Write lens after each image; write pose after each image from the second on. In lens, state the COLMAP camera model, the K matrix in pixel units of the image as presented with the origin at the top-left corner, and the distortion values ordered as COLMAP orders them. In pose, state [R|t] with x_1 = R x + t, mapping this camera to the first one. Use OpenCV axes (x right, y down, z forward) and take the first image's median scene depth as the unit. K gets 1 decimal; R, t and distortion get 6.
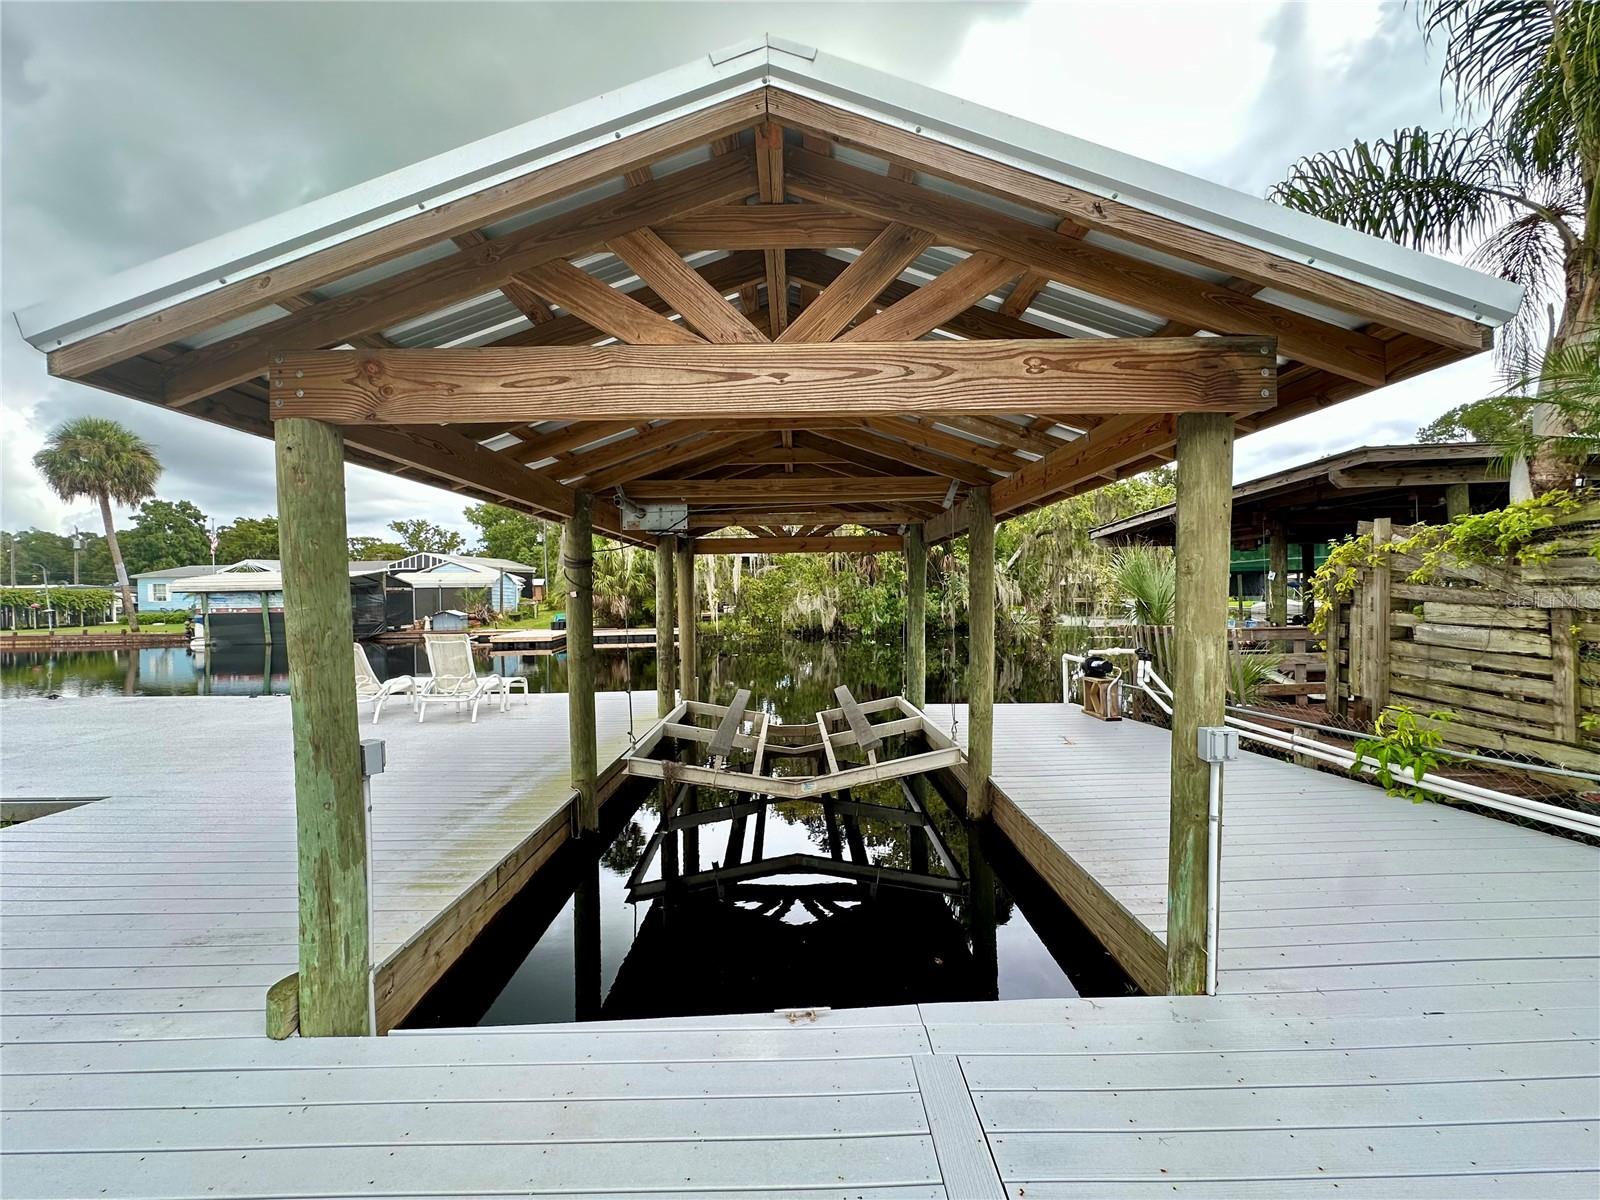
lens RADIAL K [[637.1, 0, 800.8], [0, 637.1, 600.5], [0, 0, 1]] dist [-0.004323, 0.000841]
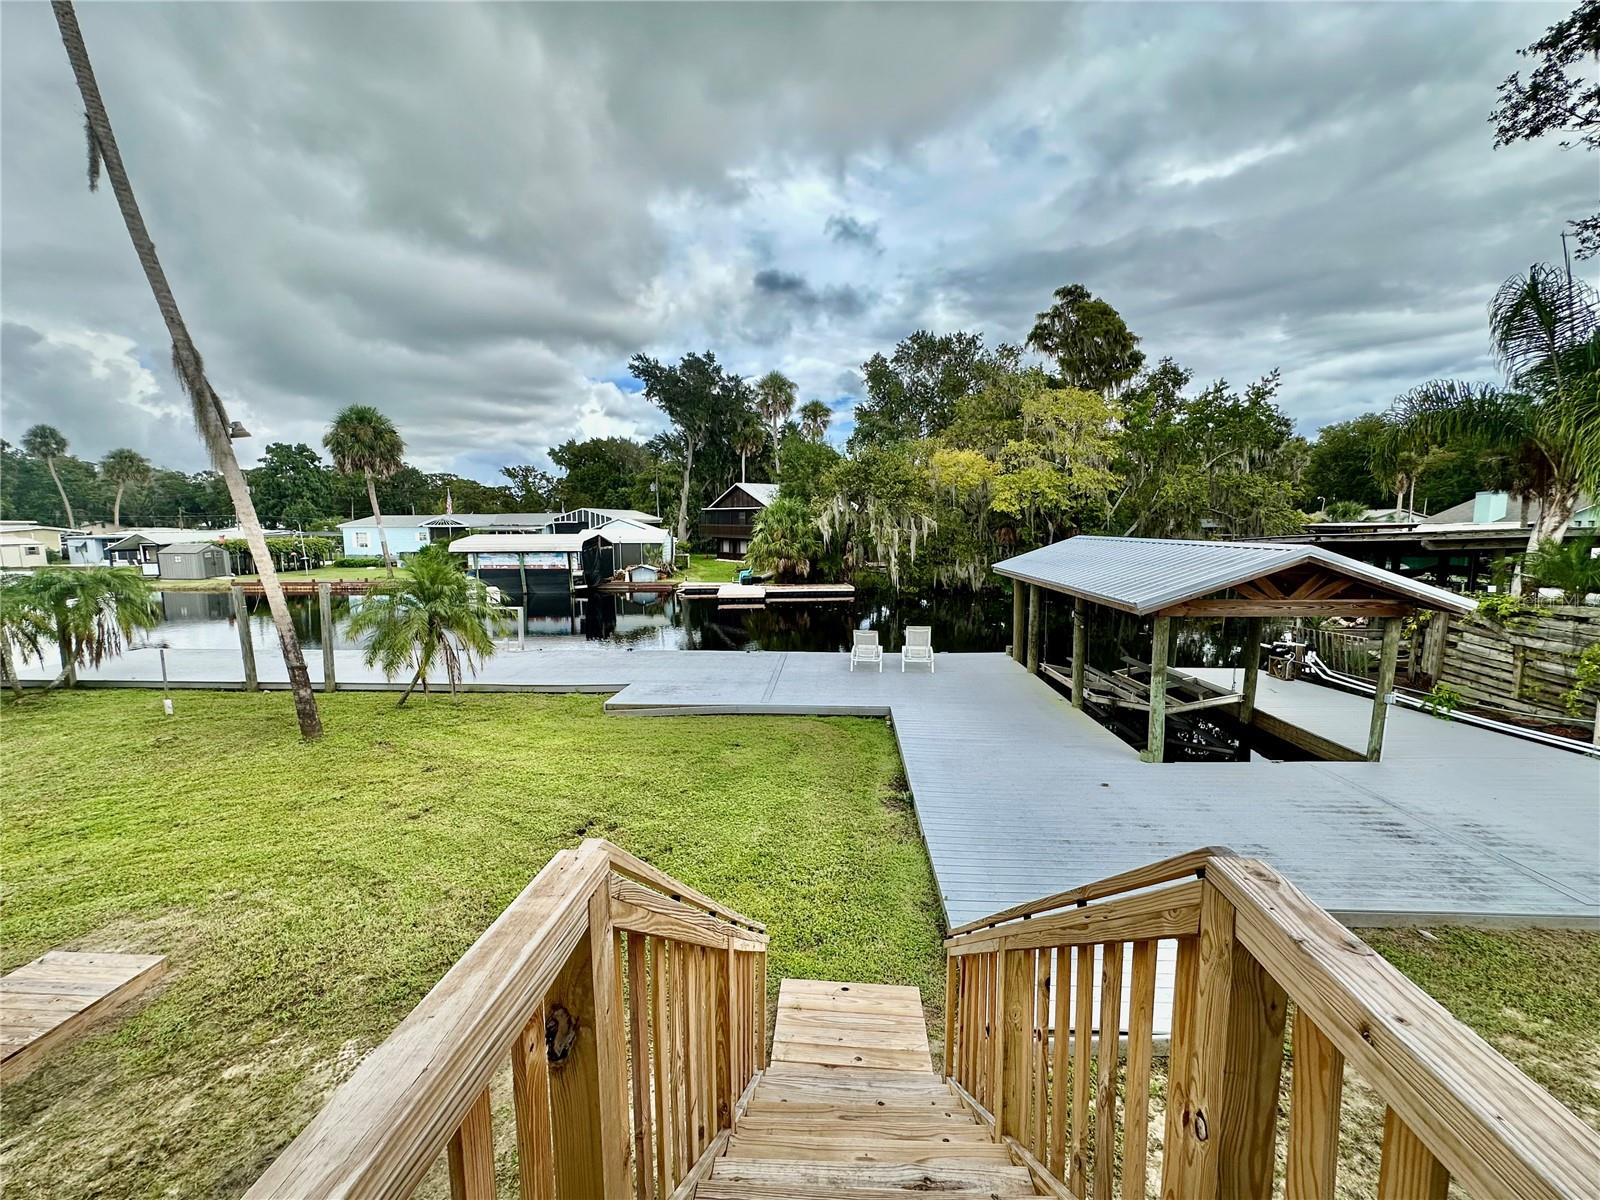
lens RADIAL K [[637.1, 0, 800.8], [0, 637.1, 600.5], [0, 0, 1]] dist [-0.004323, 0.000841]
pose [[0.998454, 0.016453, -0.053088, -1.124152], [-0.010690, 0.994193, 0.107079, -0.306319], [0.054541, -0.106346, 0.992832, -1.221479]]
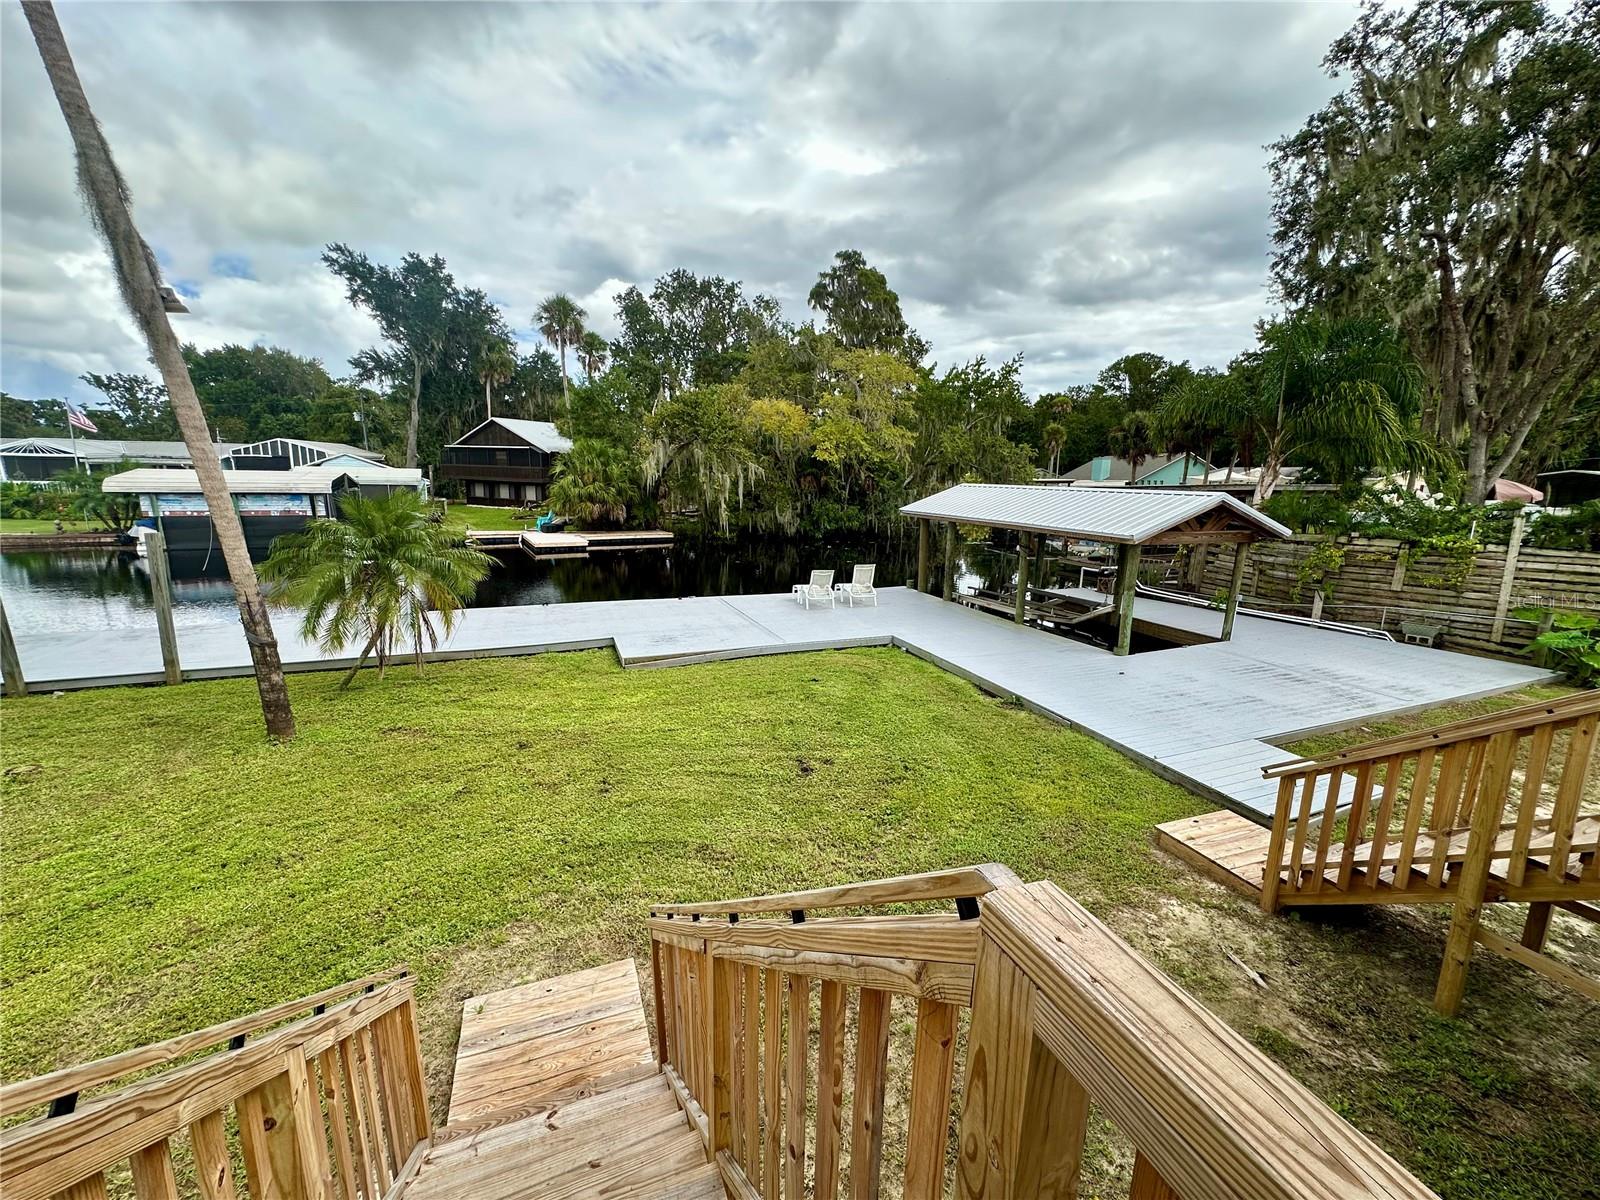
lens RADIAL K [[637.1, 0, 800.8], [0, 637.1, 600.5], [0, 0, 1]] dist [-0.004323, 0.000841]
pose [[0.927203, -0.038504, 0.372574, -2.118173], [-0.030524, 0.983626, 0.177618, -0.267188], [-0.373312, -0.176060, 0.910846, -1.135089]]
